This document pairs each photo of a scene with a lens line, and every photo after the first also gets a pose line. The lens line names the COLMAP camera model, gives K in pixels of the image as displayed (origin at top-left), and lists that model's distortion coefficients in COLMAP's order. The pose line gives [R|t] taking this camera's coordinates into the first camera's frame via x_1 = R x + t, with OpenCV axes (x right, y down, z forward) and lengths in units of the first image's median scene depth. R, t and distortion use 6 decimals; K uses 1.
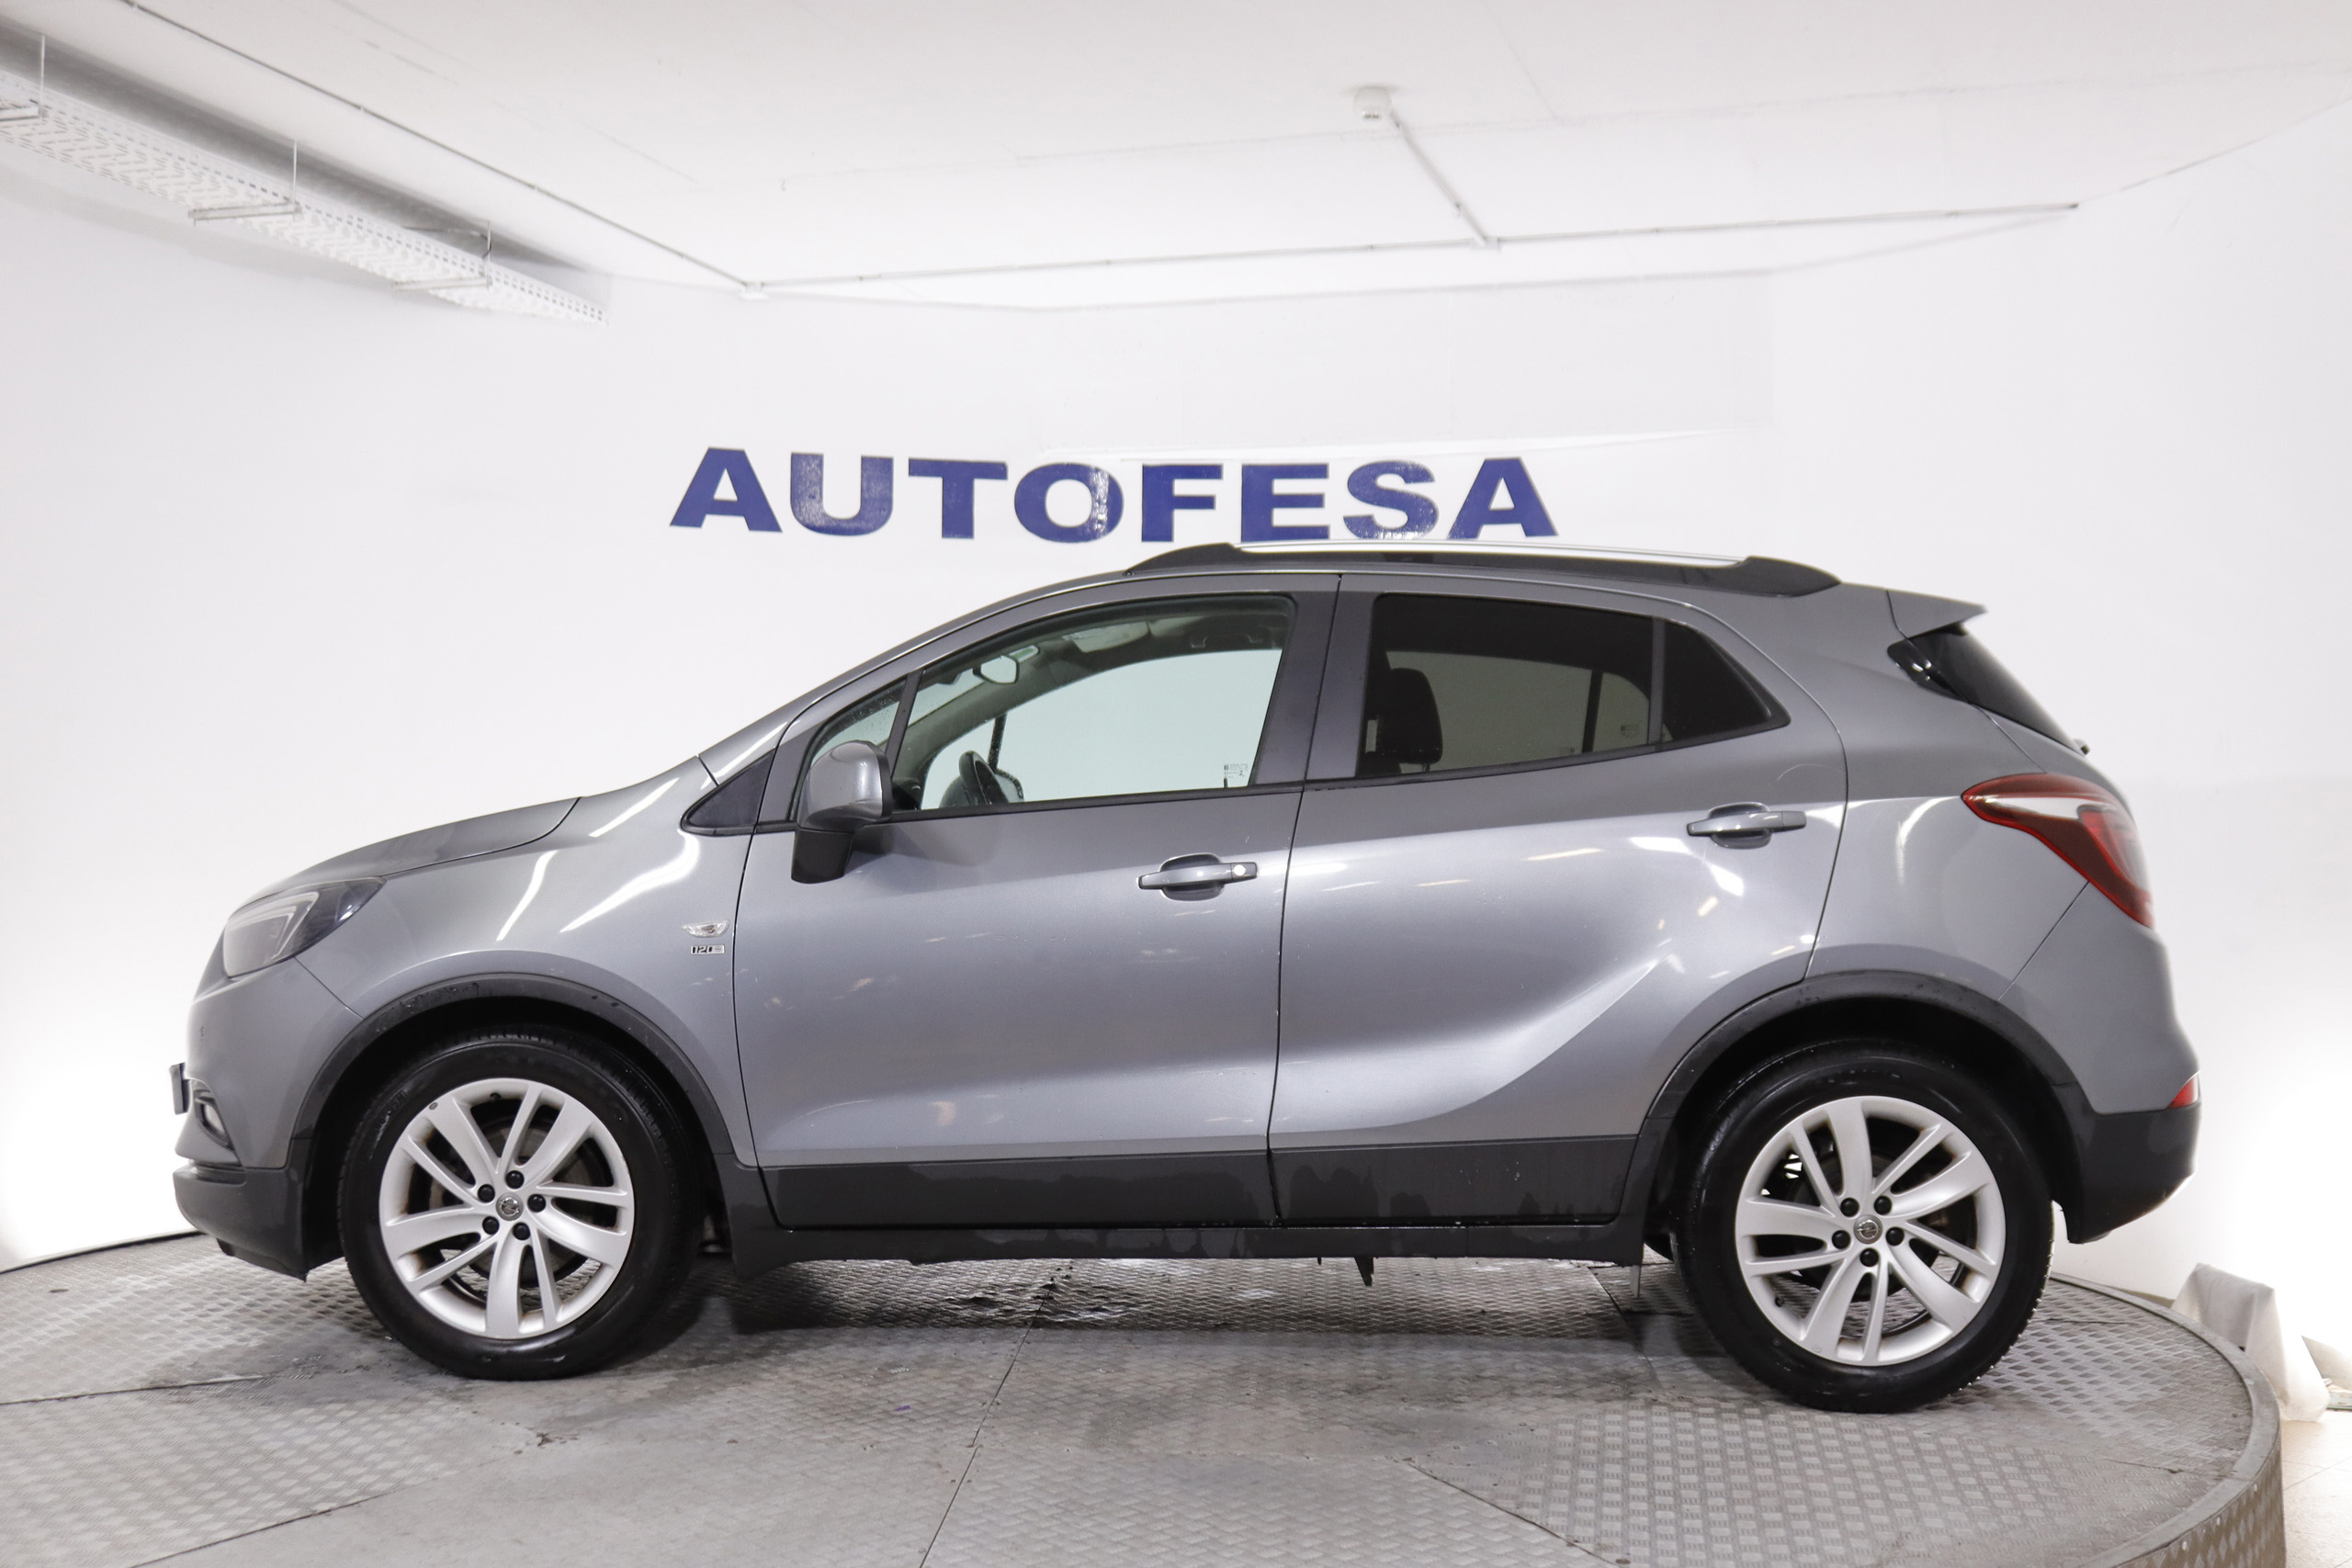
lens RADIAL K [[2663.0, 0, 1176.0], [0, 2663.0, 784.0], [0, 0, 1]] dist [-0.095152, 0.160405]
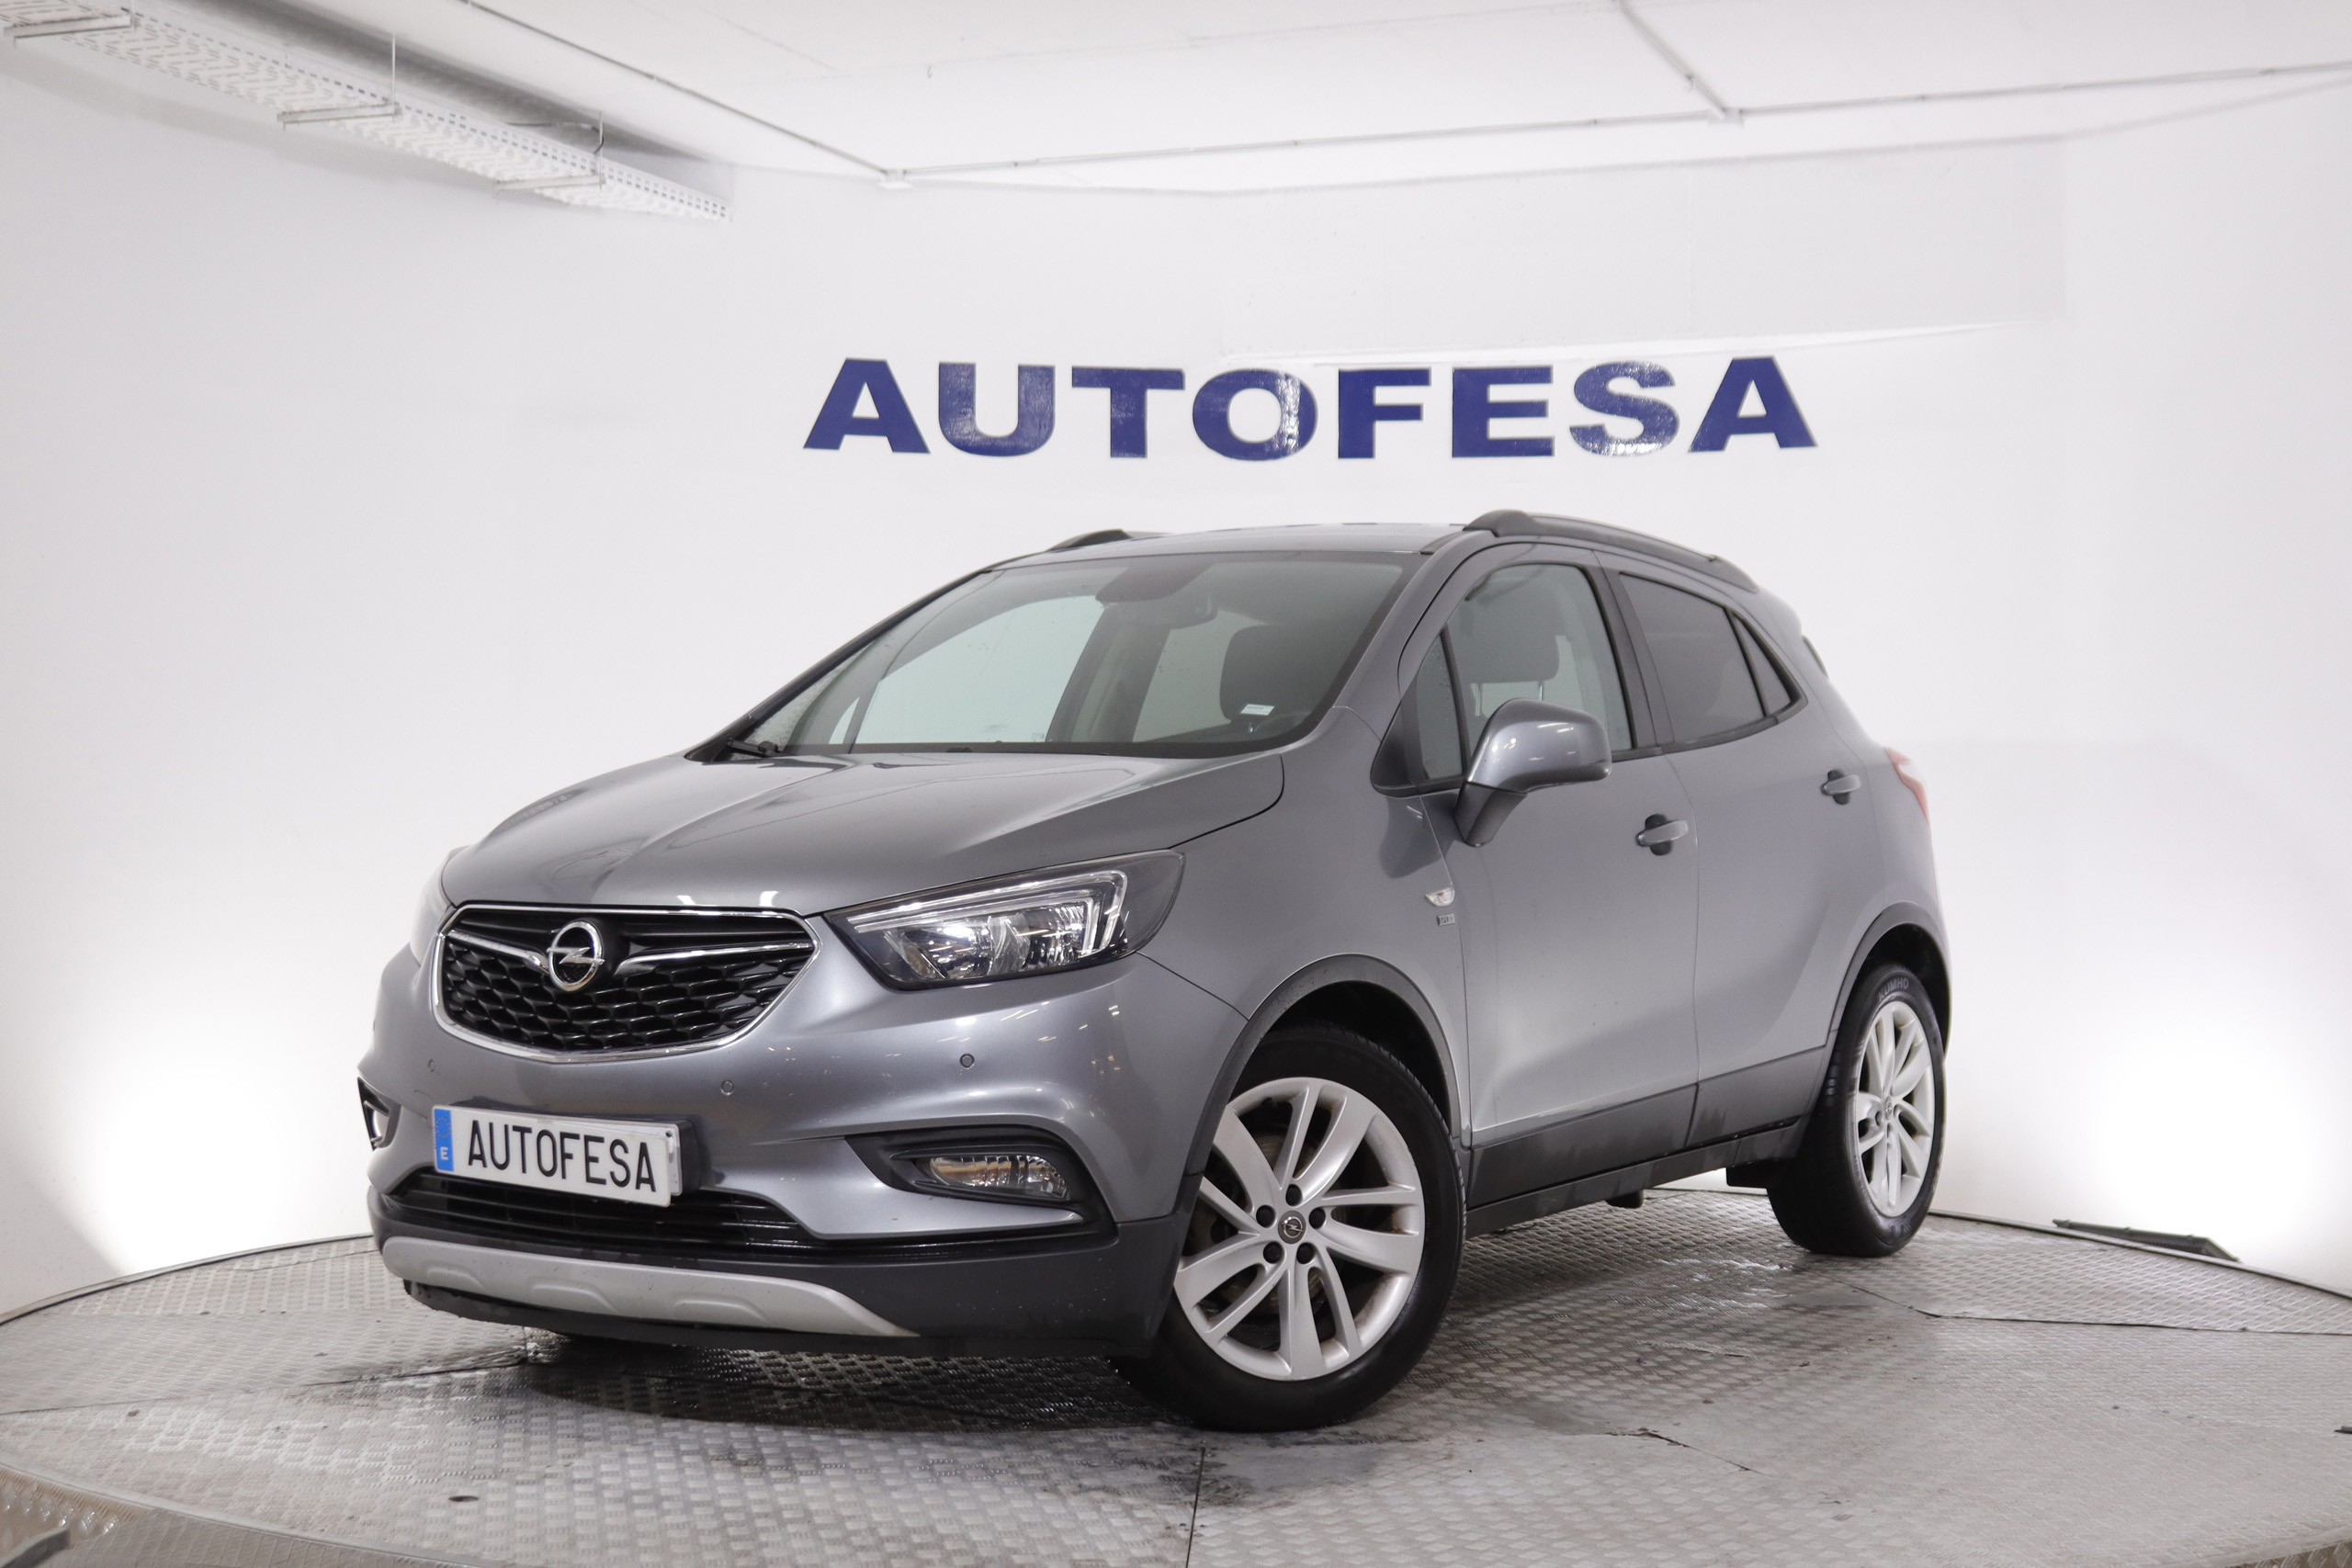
lens RADIAL K [[3338.4, 0, 1176.0], [0, 3338.4, 784.0], [0, 0, 1]] dist [-0.037150, 0.141117]
pose [[0.997534, -0.006026, -0.069928, 0.010733], [0.007181, 0.999842, 0.016276, -0.002491], [0.069819, -0.016738, 0.997419, -0.107242]]
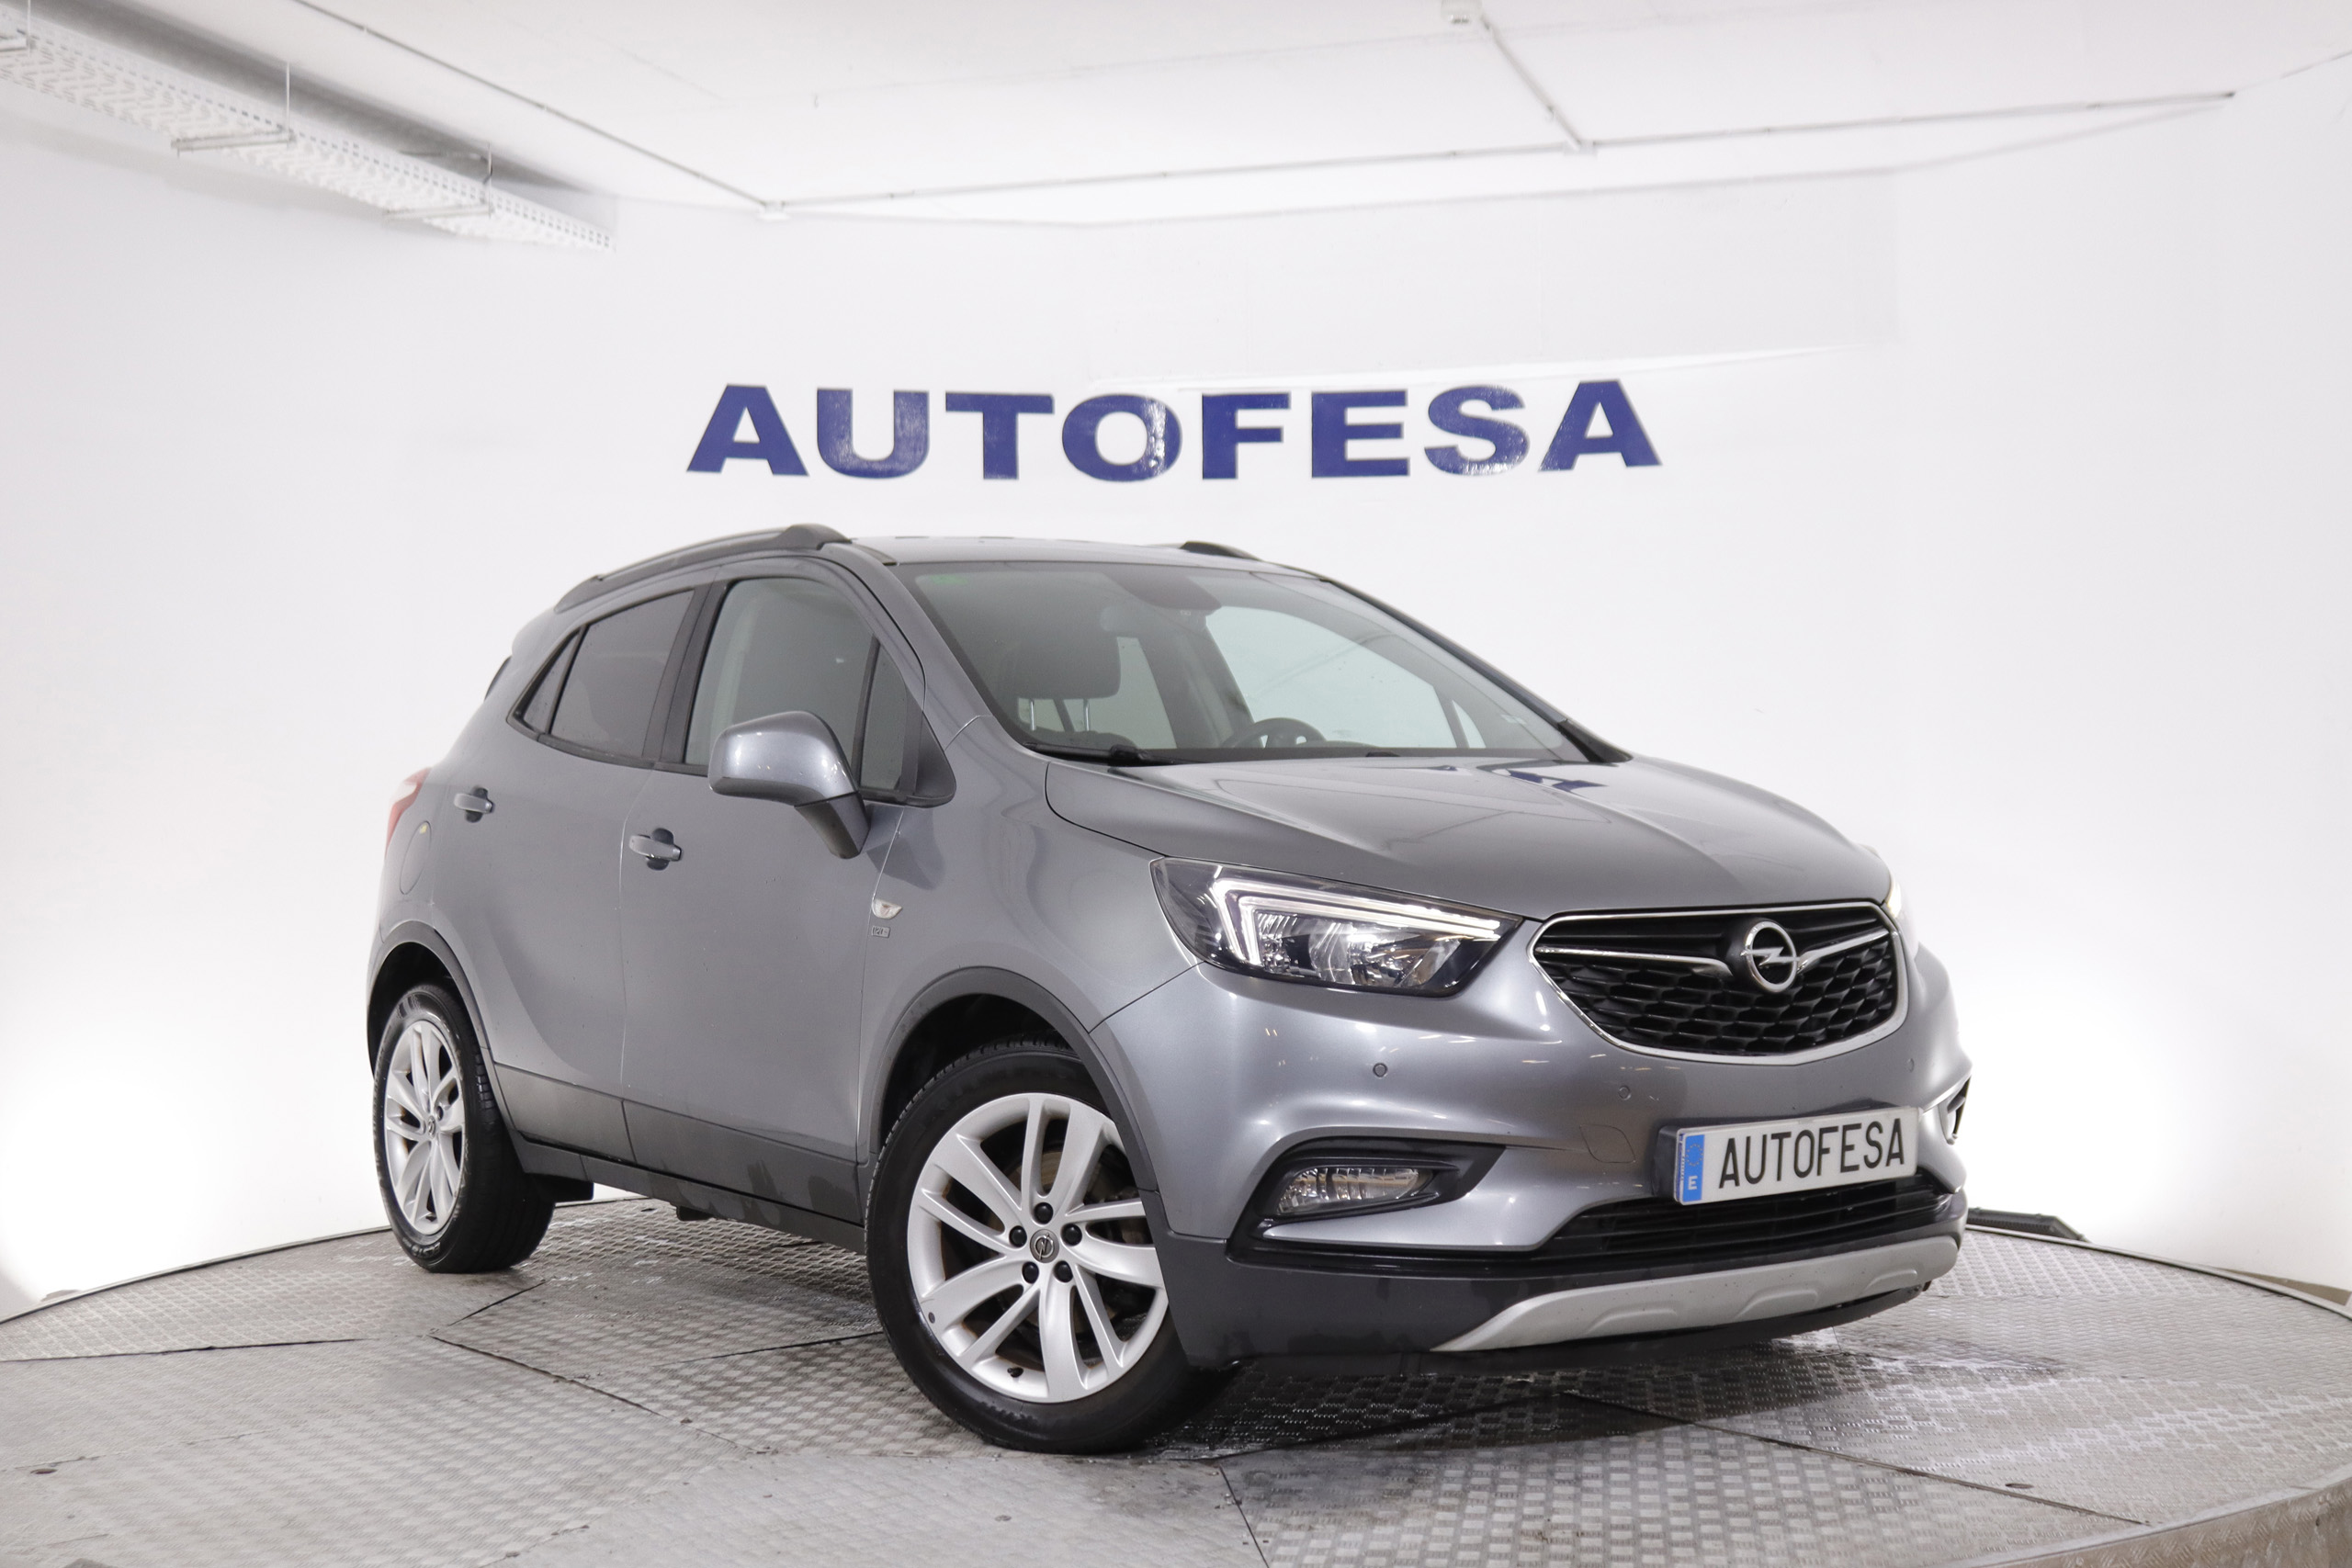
lens RADIAL K [[3084.8, 0, 1164.4], [0, 3084.8, 776.7], [0, 0, 1]] dist [-0.062539, 0.183933]
pose [[0.999787, -0.016260, -0.012727, -0.015244], [0.016400, 0.999805, 0.011003, -0.001350], [0.012545, -0.011209, 0.999858, -0.059108]]
